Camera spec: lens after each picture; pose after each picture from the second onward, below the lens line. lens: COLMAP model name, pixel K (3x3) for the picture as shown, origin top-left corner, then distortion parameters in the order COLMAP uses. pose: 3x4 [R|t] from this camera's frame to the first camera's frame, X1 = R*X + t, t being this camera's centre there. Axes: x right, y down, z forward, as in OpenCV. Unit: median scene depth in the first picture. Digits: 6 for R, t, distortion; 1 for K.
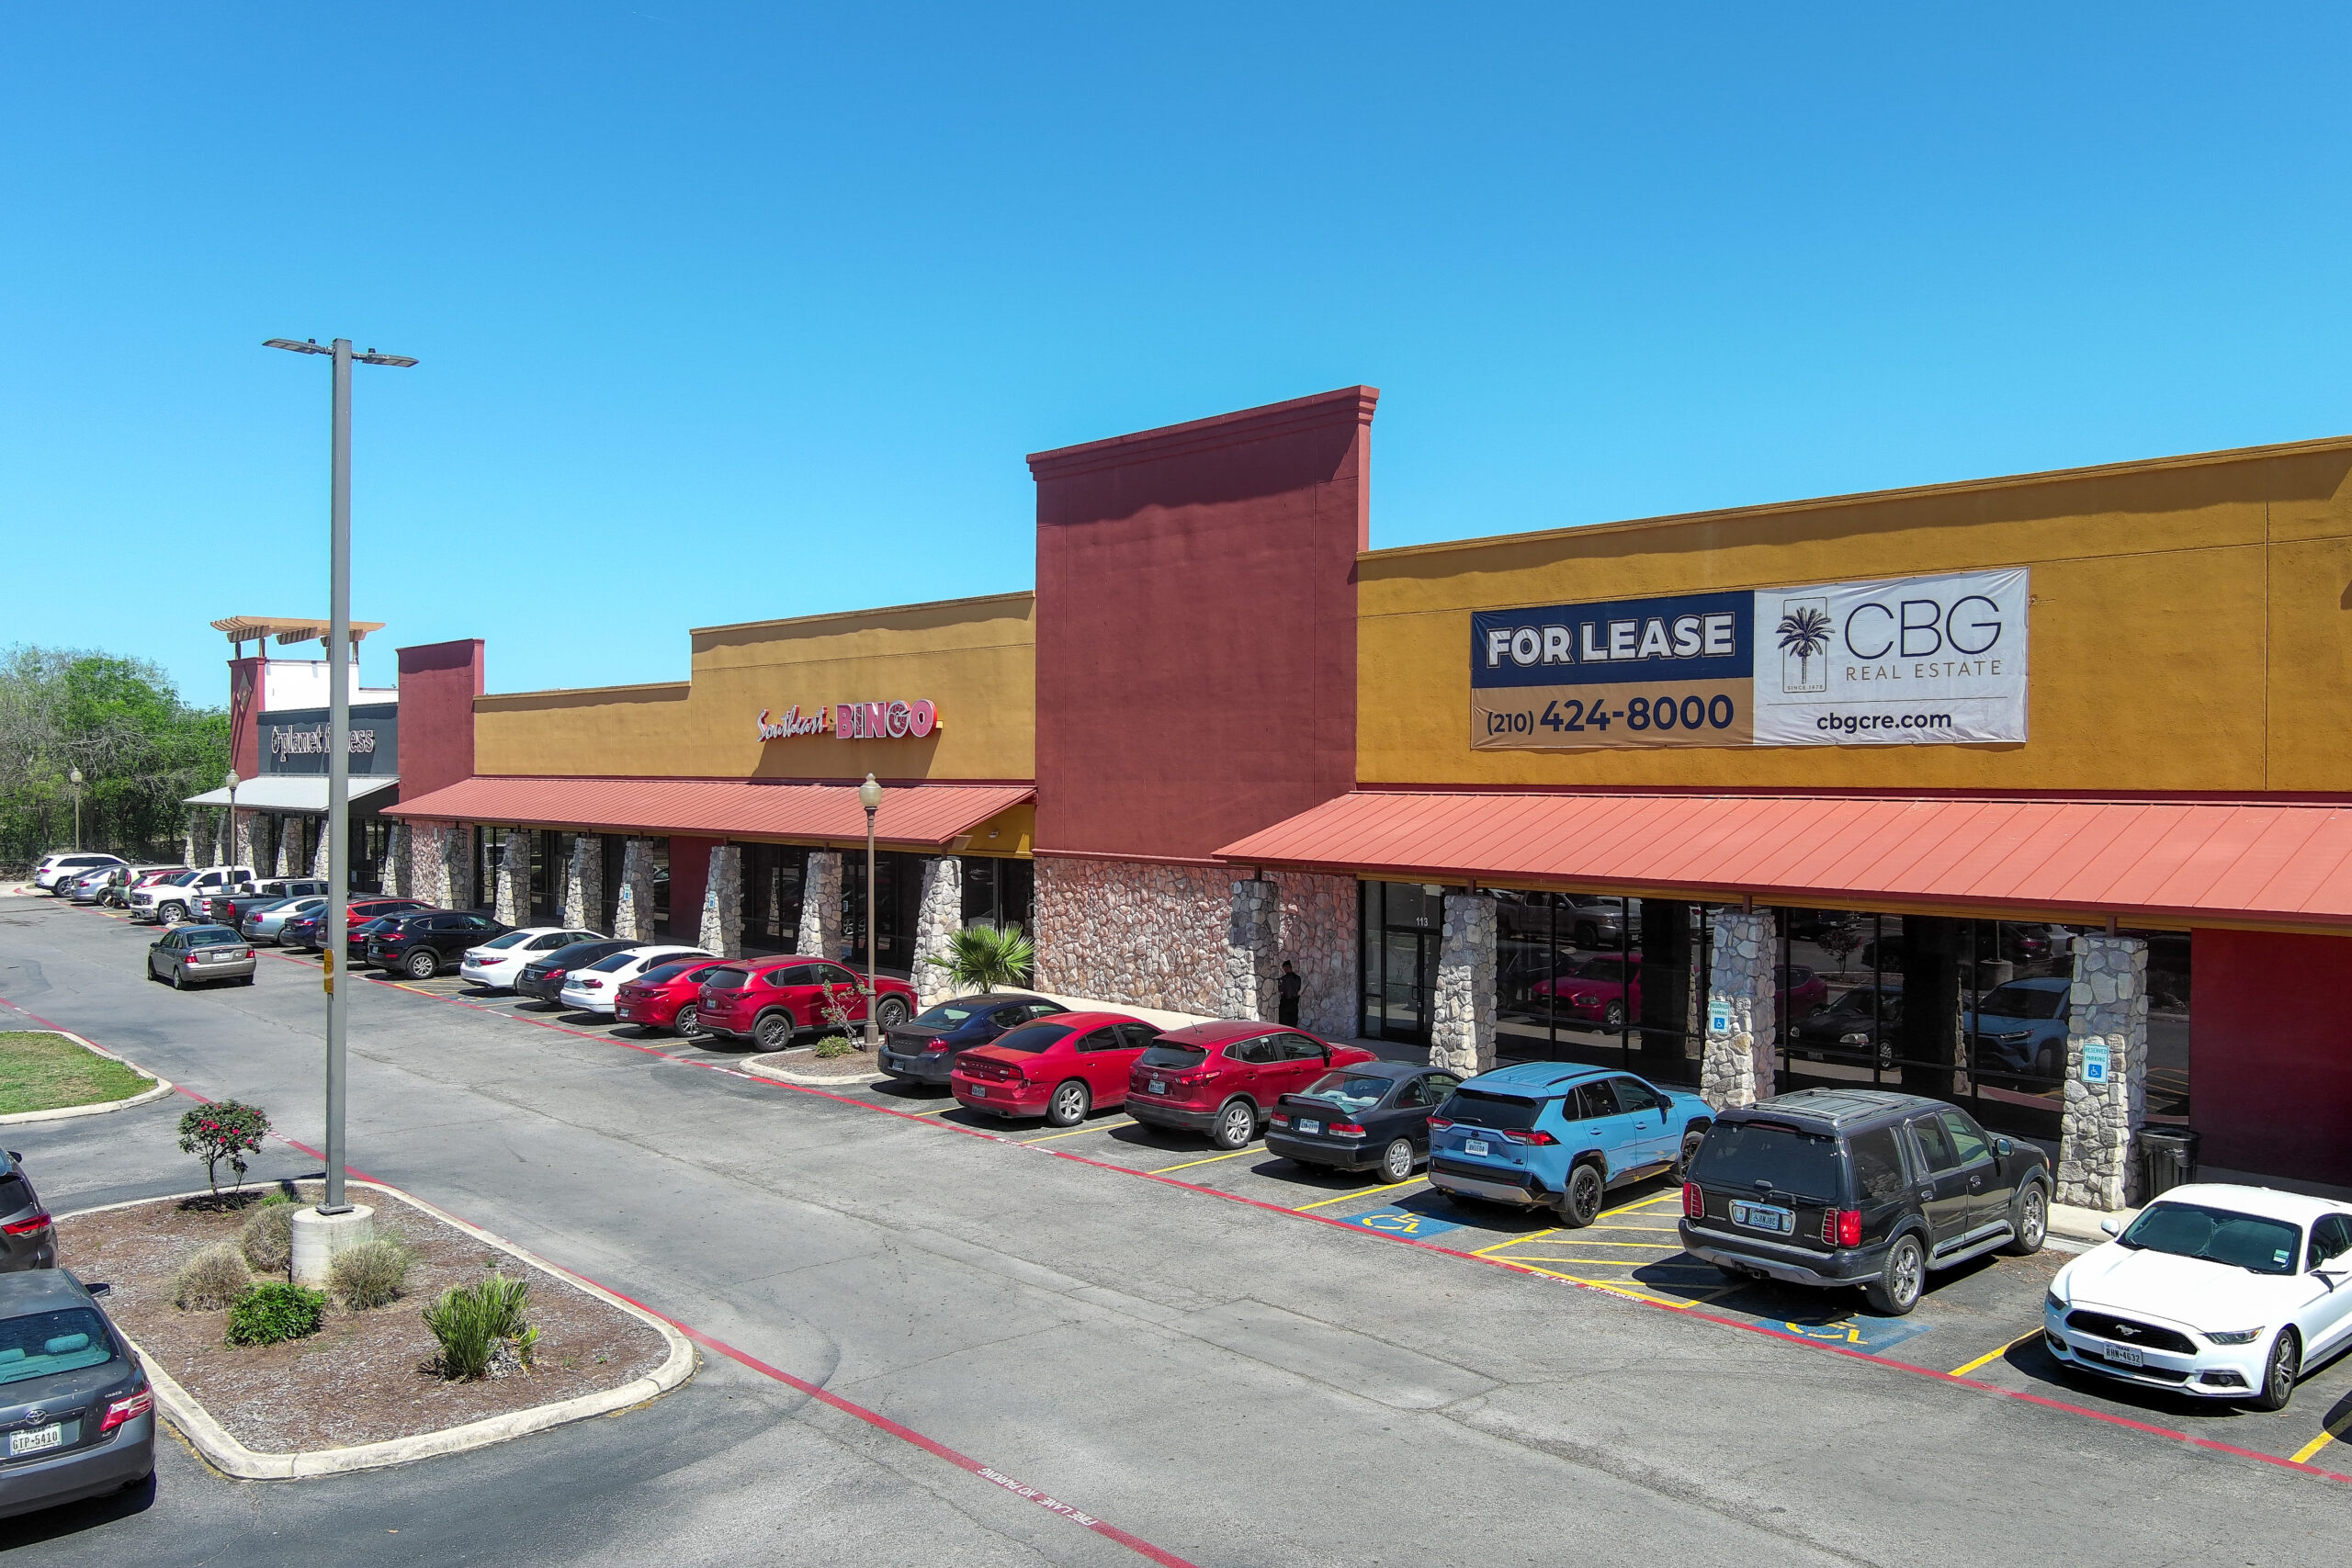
lens RADIAL K [[1815.1, 0, 1164.9], [0, 1815.1, 770.8], [0, 0, 1]] dist [0.033774, -0.059626]
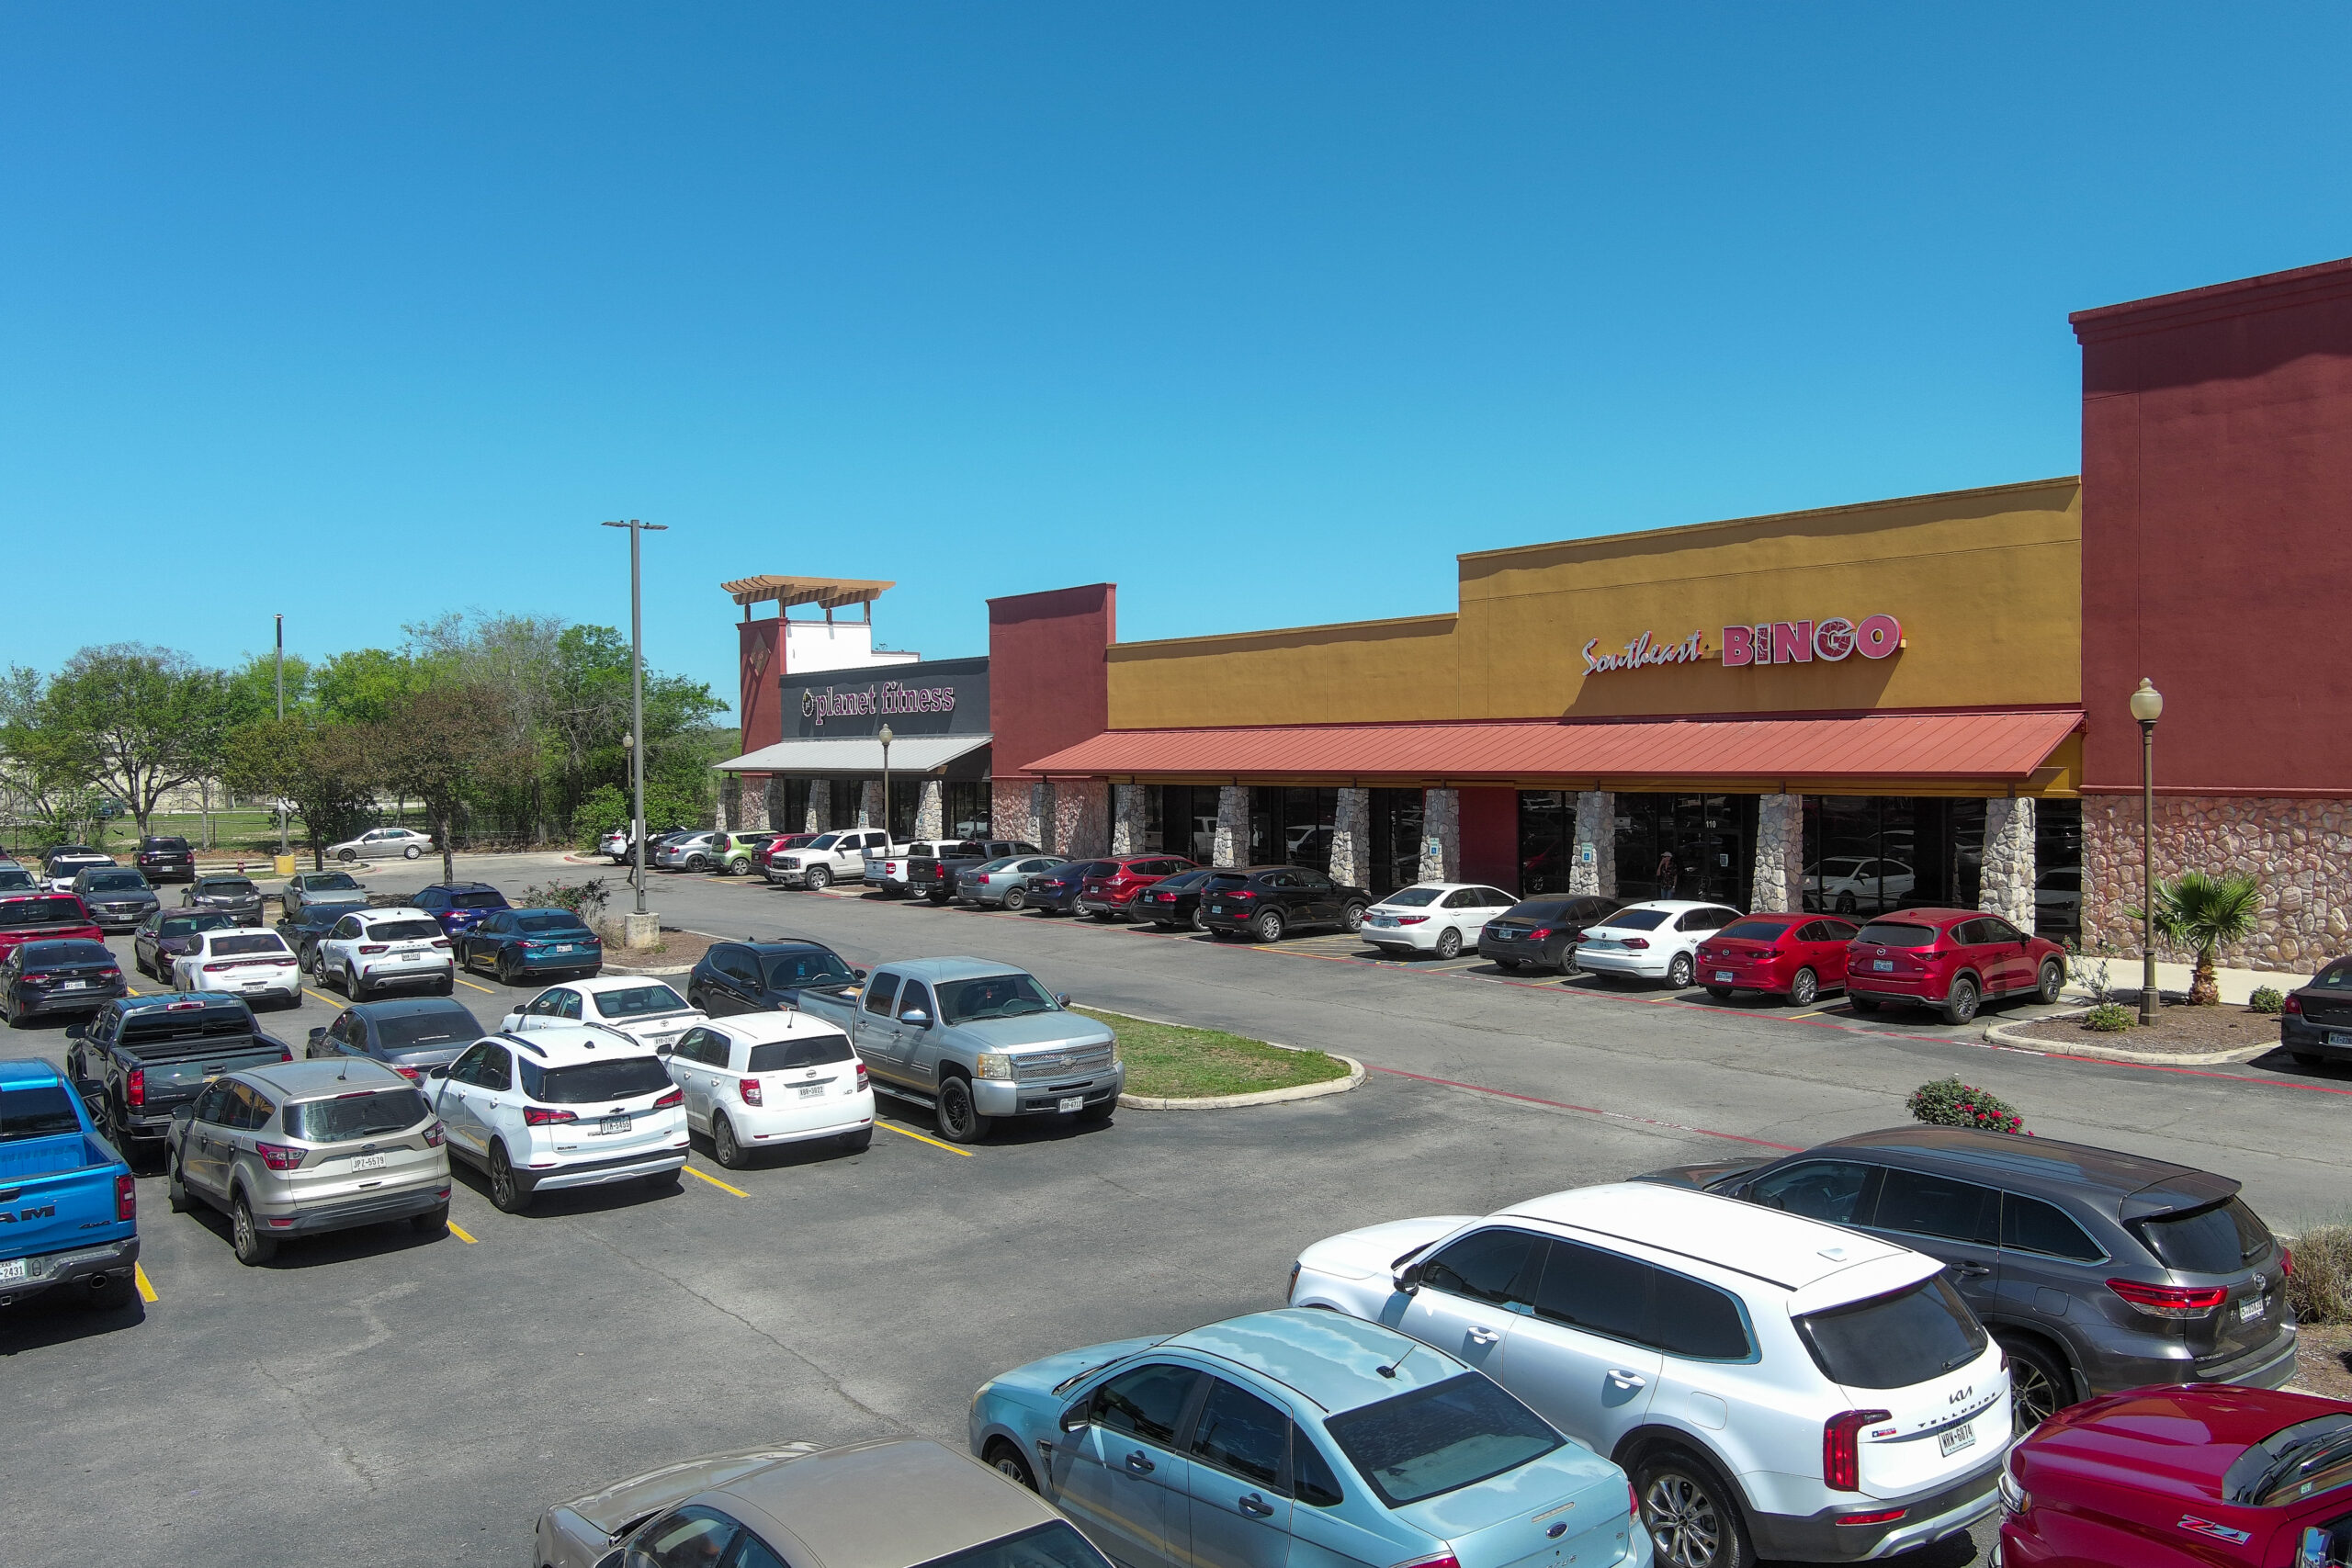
lens RADIAL K [[1815.1, 0, 1164.9], [0, 1815.1, 770.8], [0, 0, 1]] dist [0.033774, -0.059626]
pose [[0.995463, -0.008573, -0.094758, -0.366875], [0.009350, 0.999926, 0.007759, 0.022920], [0.094684, -0.008610, 0.995470, 0.112022]]
